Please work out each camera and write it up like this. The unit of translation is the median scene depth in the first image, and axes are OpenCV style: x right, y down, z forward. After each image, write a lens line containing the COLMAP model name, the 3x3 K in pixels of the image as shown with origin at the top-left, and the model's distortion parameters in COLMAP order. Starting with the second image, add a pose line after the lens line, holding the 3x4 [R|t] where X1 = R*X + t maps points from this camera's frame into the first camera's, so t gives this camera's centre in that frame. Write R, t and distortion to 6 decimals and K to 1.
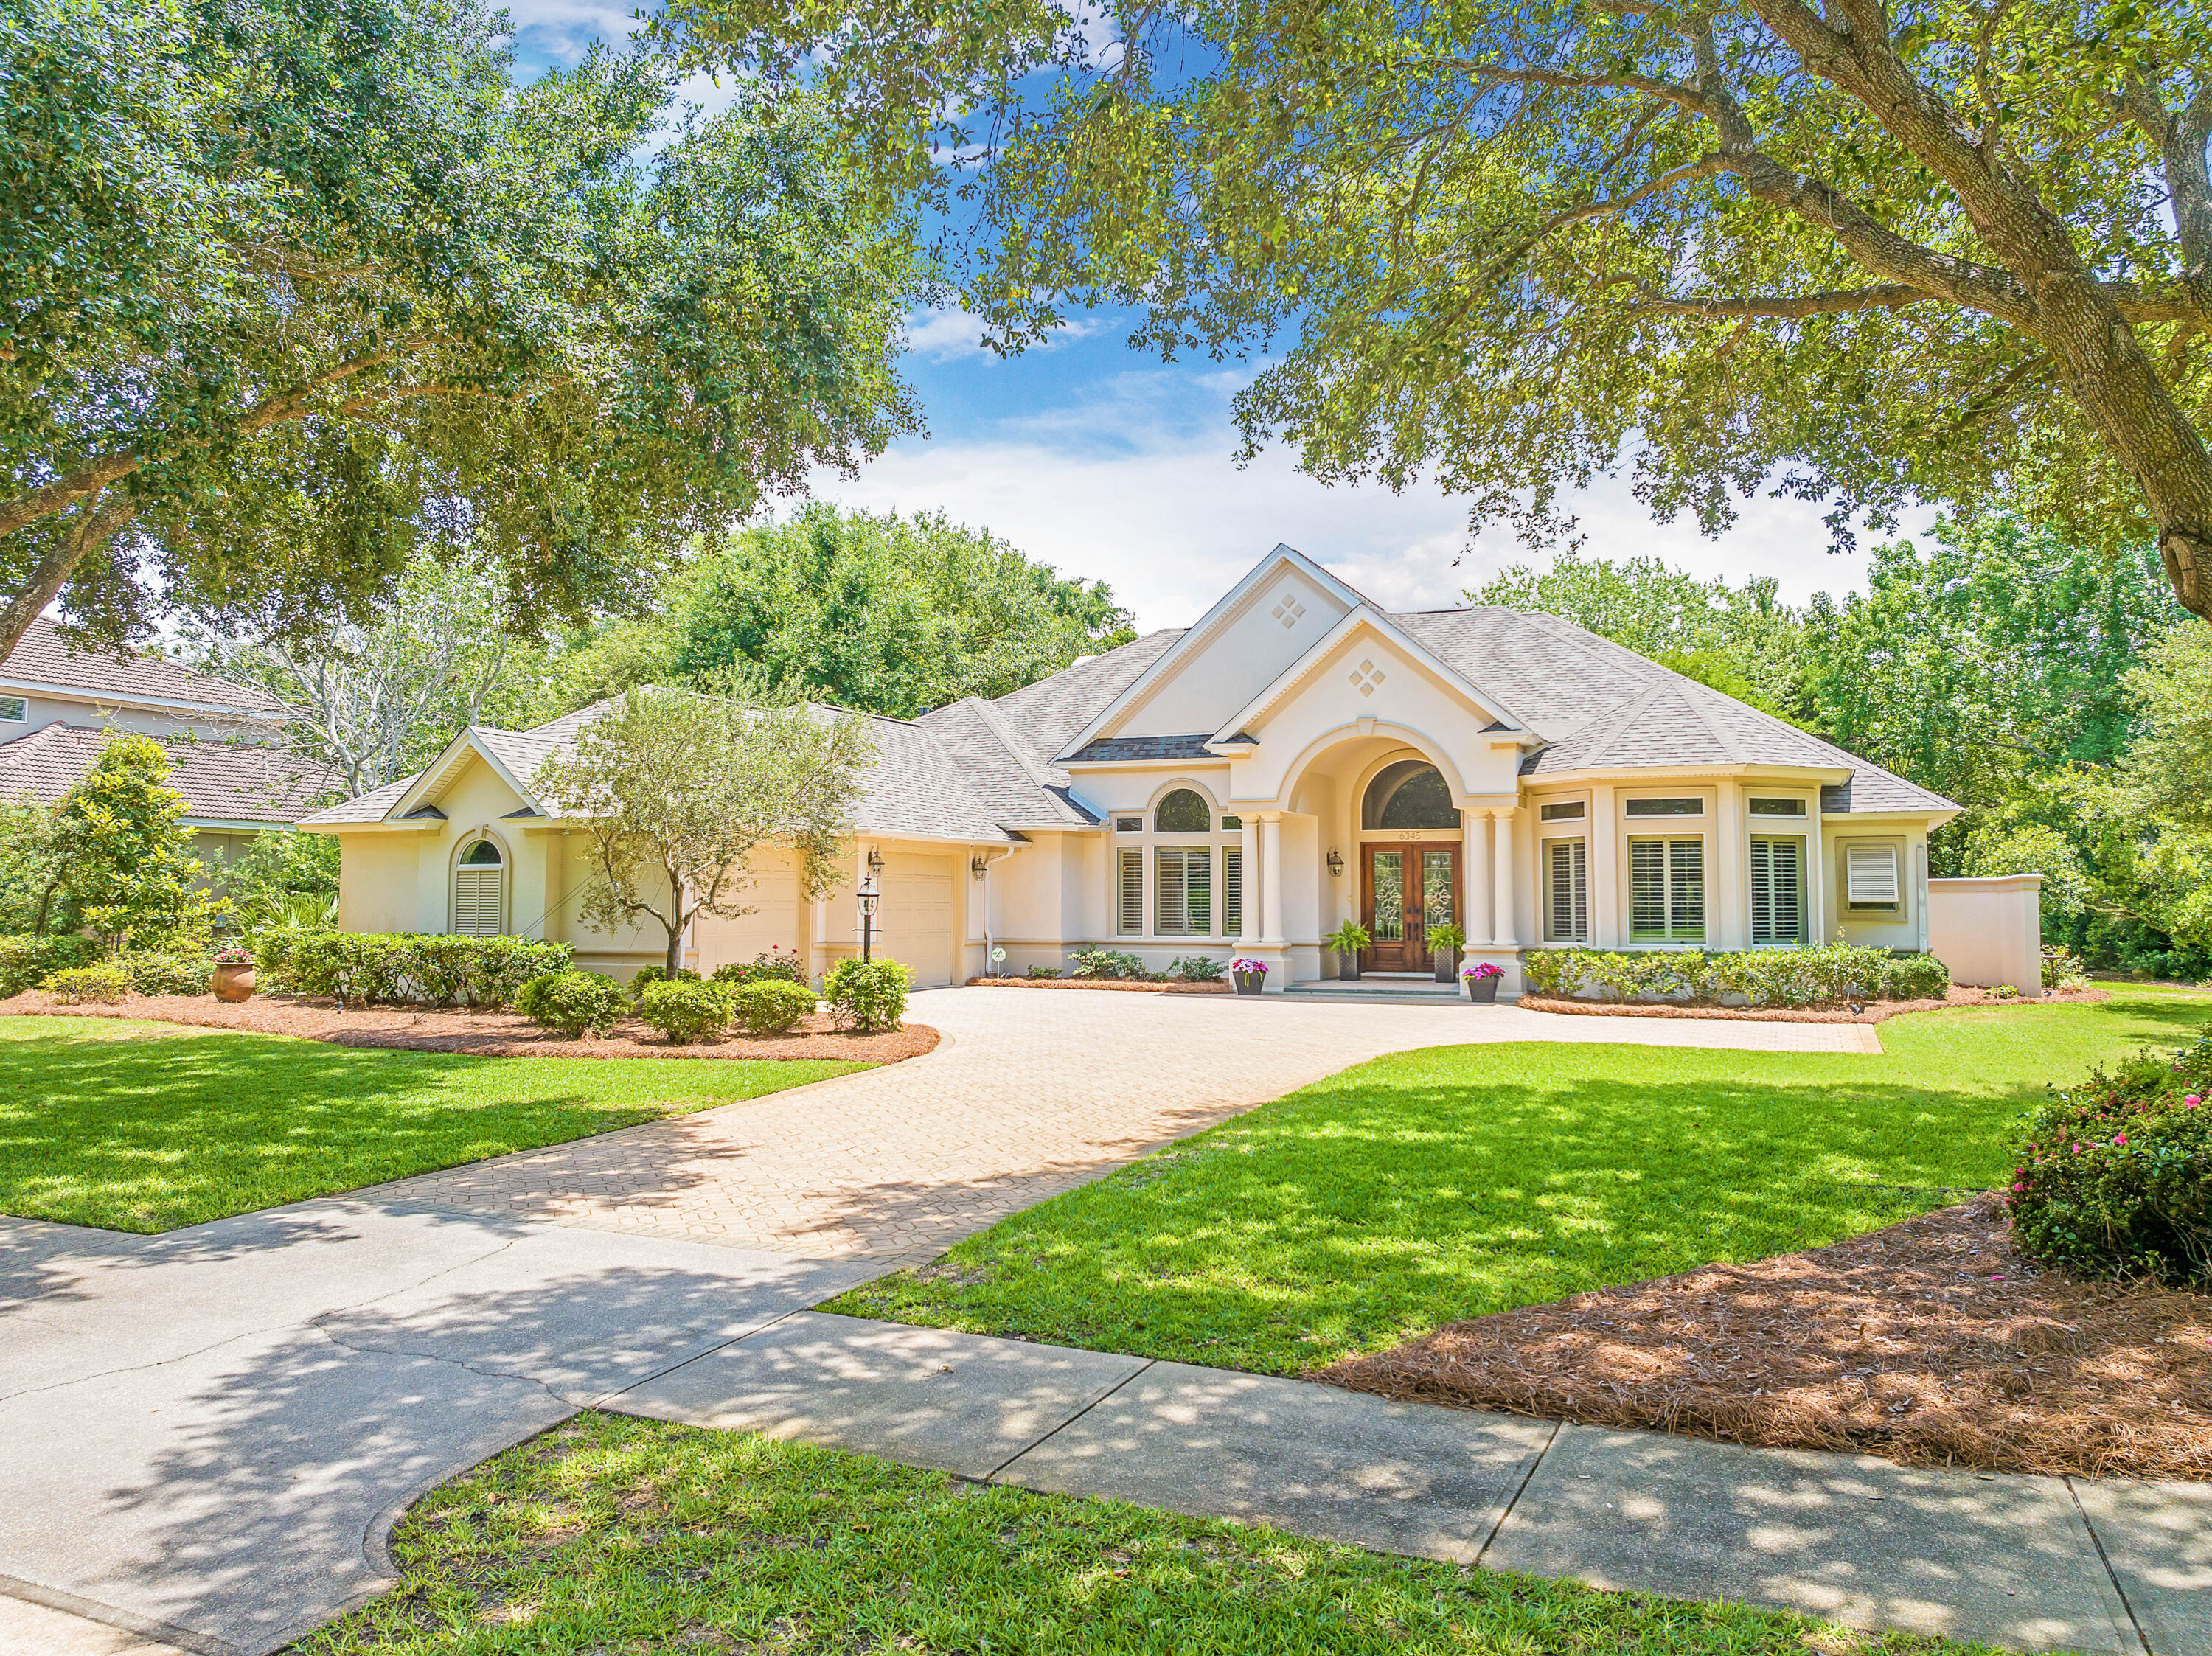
lens RADIAL K [[1541.2, 0, 1104.2], [0, 1541.2, 821.3], [0, 0, 1]] dist [-0.017615, -0.015760]
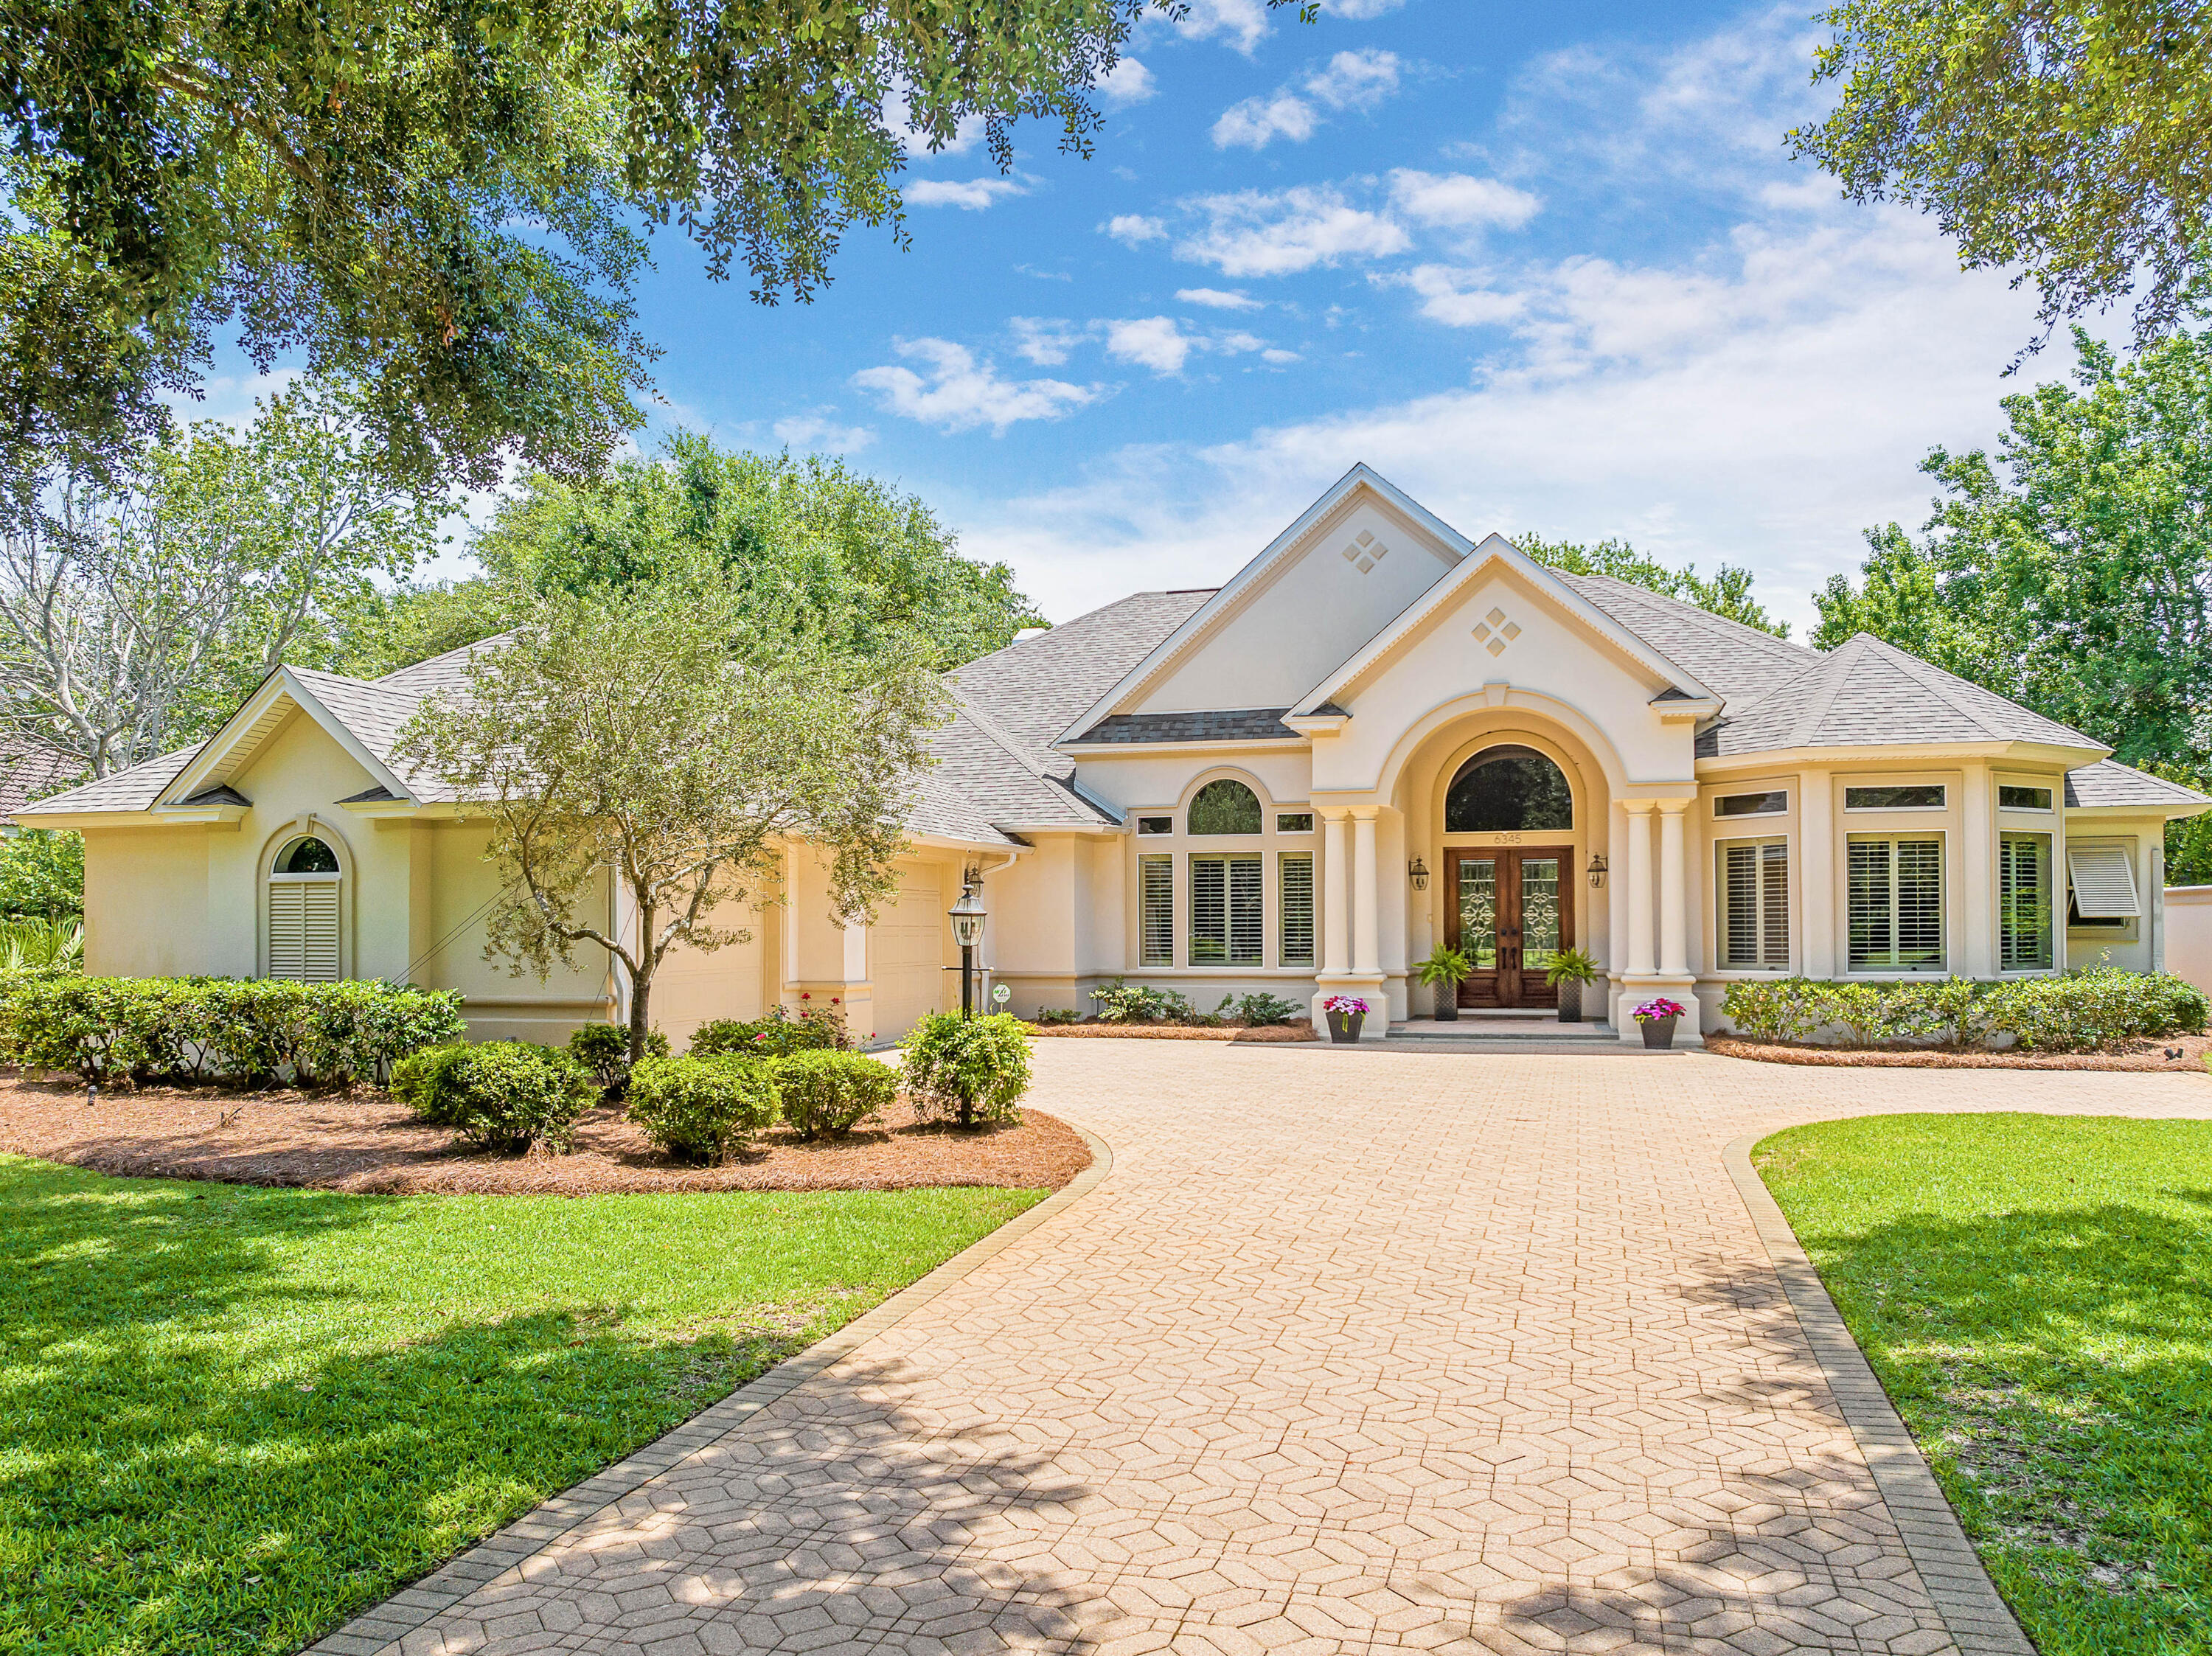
lens RADIAL K [[1541.2, 0, 1087.3], [0, 1541.2, 928.7], [0, 0, 1]] dist [-0.017615, -0.015760]
pose [[0.992556, -0.006829, 0.121594, -0.132541], [0.000117, 0.998480, 0.055119, 0.013569], [-0.121786, -0.054695, 0.991048, 0.261472]]
